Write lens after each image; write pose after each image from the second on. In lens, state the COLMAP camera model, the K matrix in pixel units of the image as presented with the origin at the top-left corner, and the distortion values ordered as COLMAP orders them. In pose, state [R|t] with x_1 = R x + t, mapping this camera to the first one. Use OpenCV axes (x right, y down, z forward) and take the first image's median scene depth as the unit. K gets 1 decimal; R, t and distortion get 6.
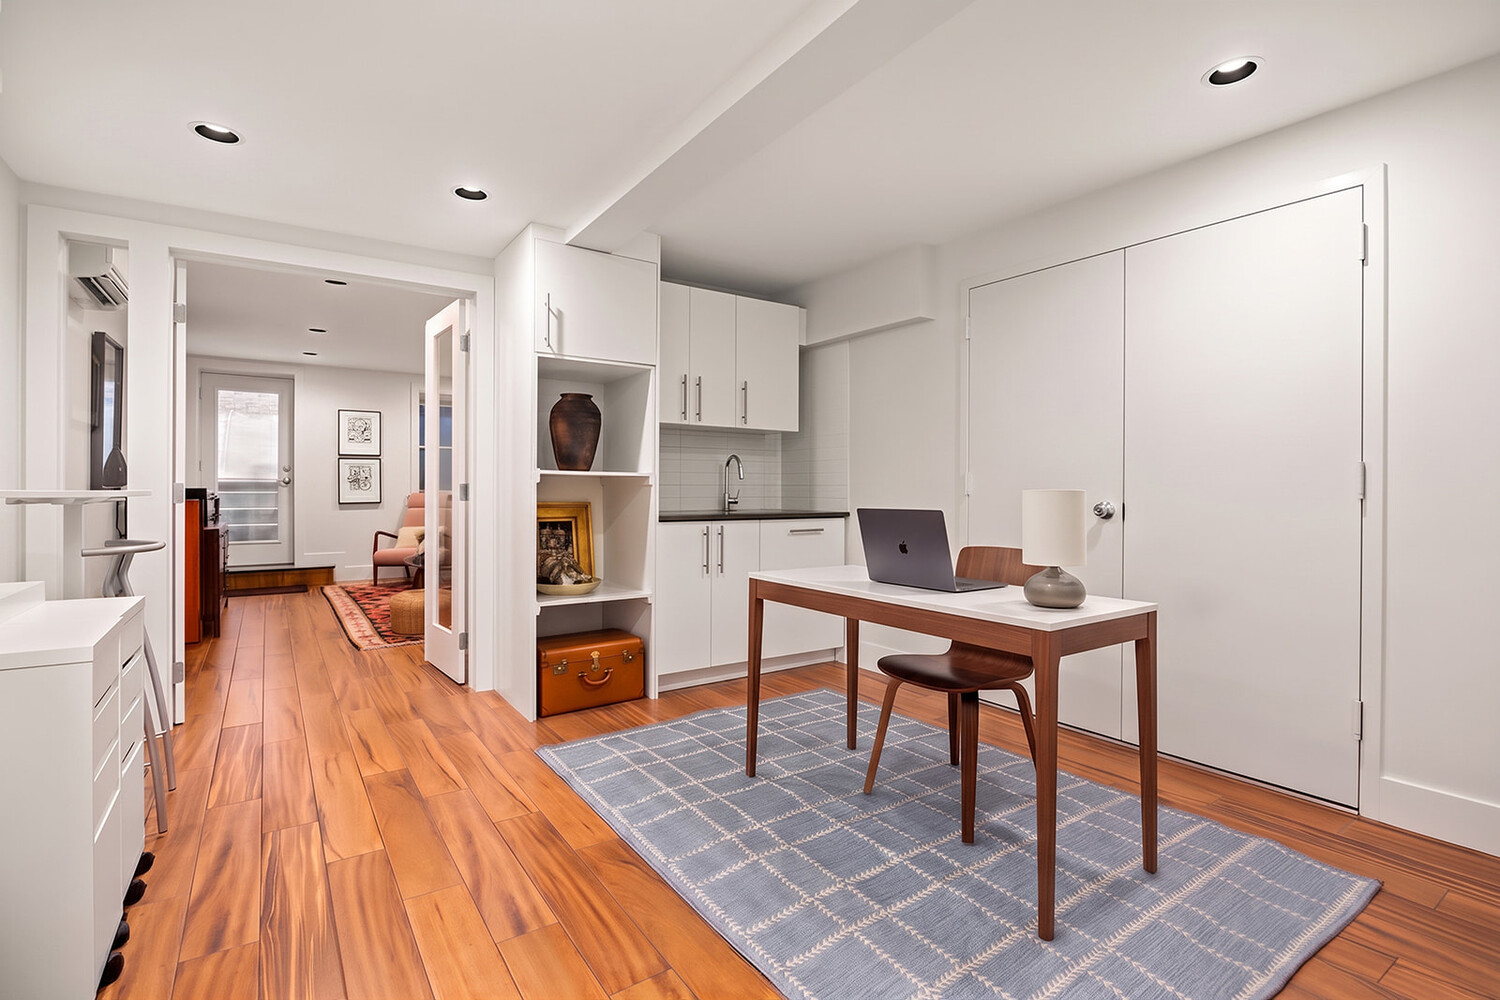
lens RADIAL K [[723.8, 0, 747.1], [0, 723.8, 488.9], [0, 0, 1]] dist [-0.002078, 0.000013]
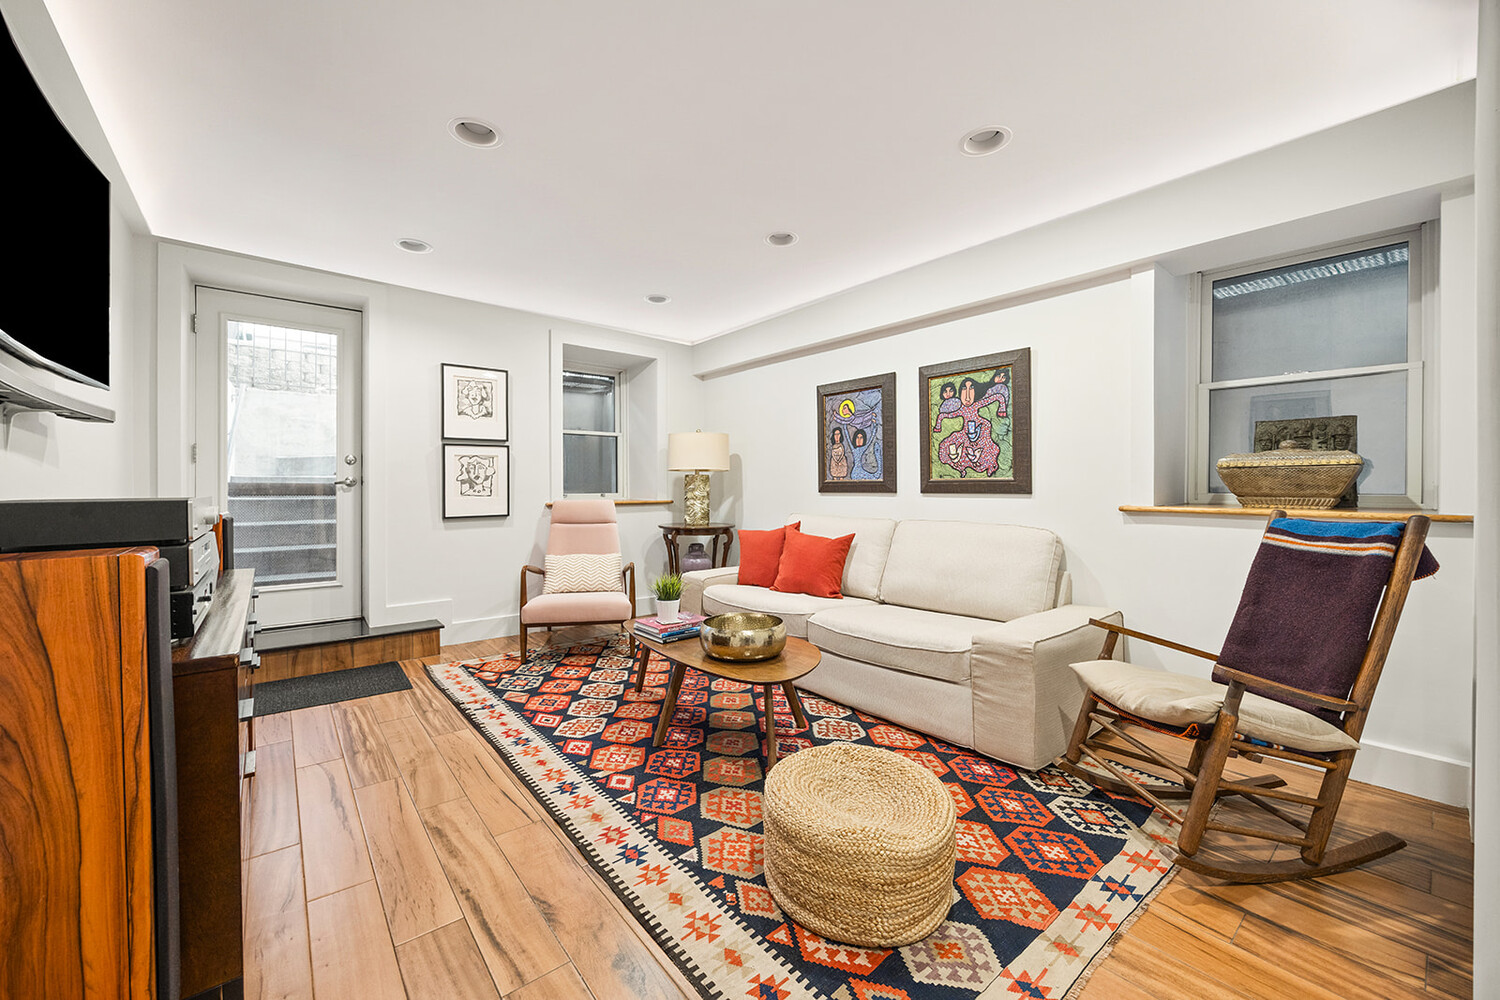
lens RADIAL K [[582.2, 0, 756.7], [0, 582.2, 496.8], [0, 0, 1]] dist [-0.001818, -0.000268]
pose [[0.995691, 0.002181, 0.092710, -0.348212], [-0.003619, 0.999876, 0.015341, -0.006046], [-0.092665, -0.015611, 0.995575, 0.489893]]
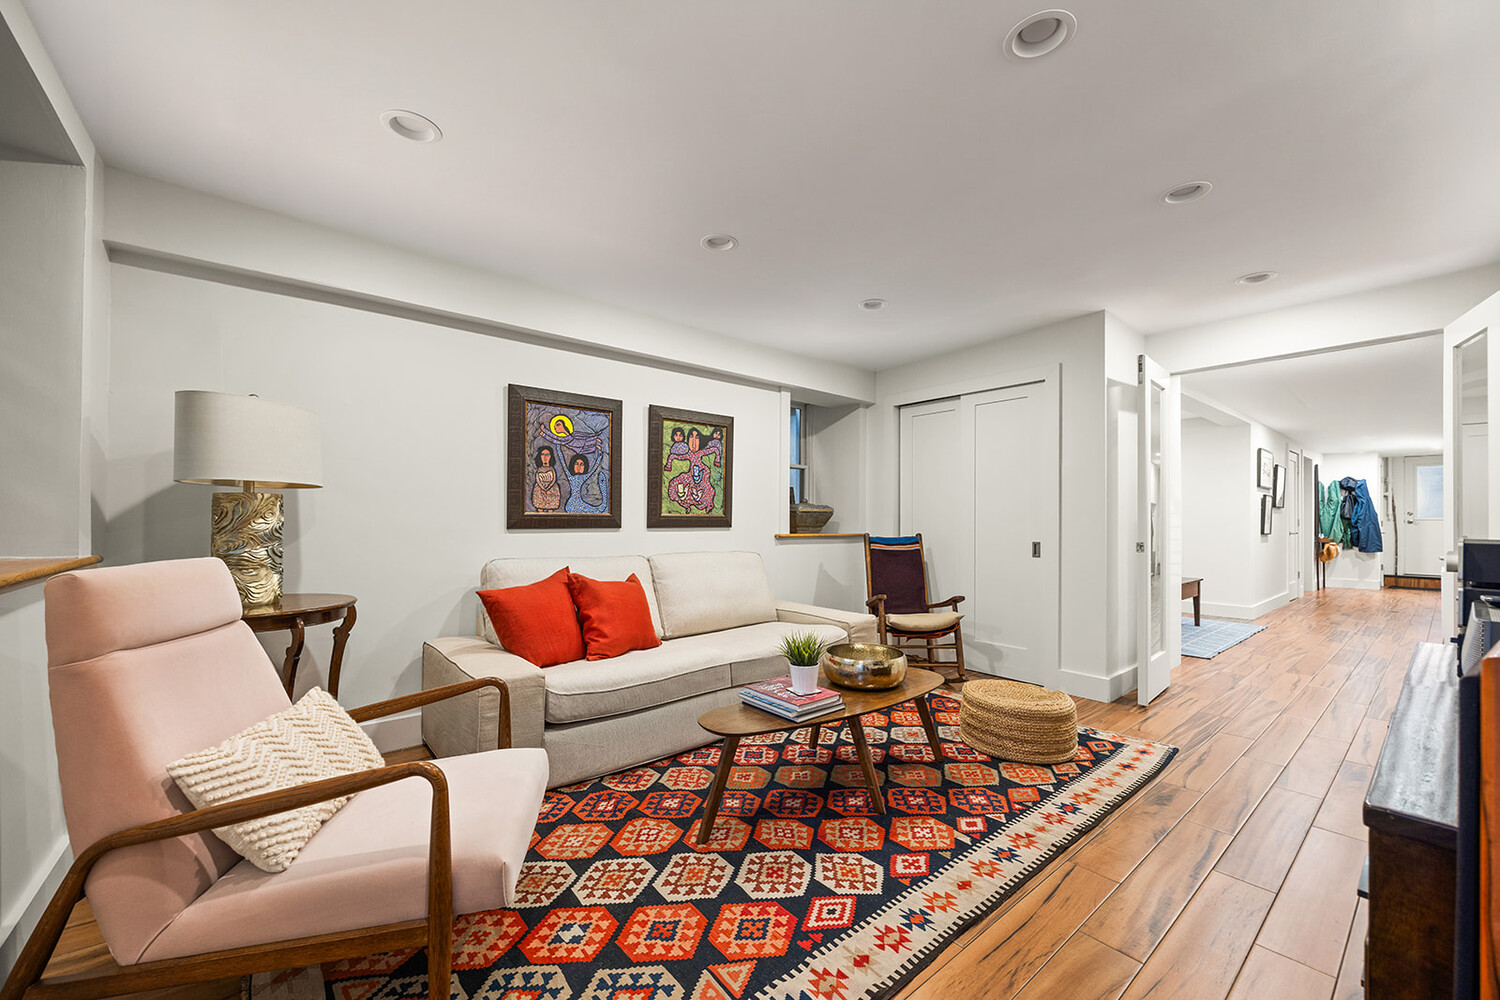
lens RADIAL K [[582.2, 0, 739.3], [0, 582.2, 523.7], [0, 0, 1]] dist [-0.001818, -0.000268]
pose [[-0.076854, 0.001751, 0.997041, -0.856674], [-0.000400, 0.999998, -0.001787, -0.004251], [-0.997042, -0.000536, -0.076853, 1.182564]]
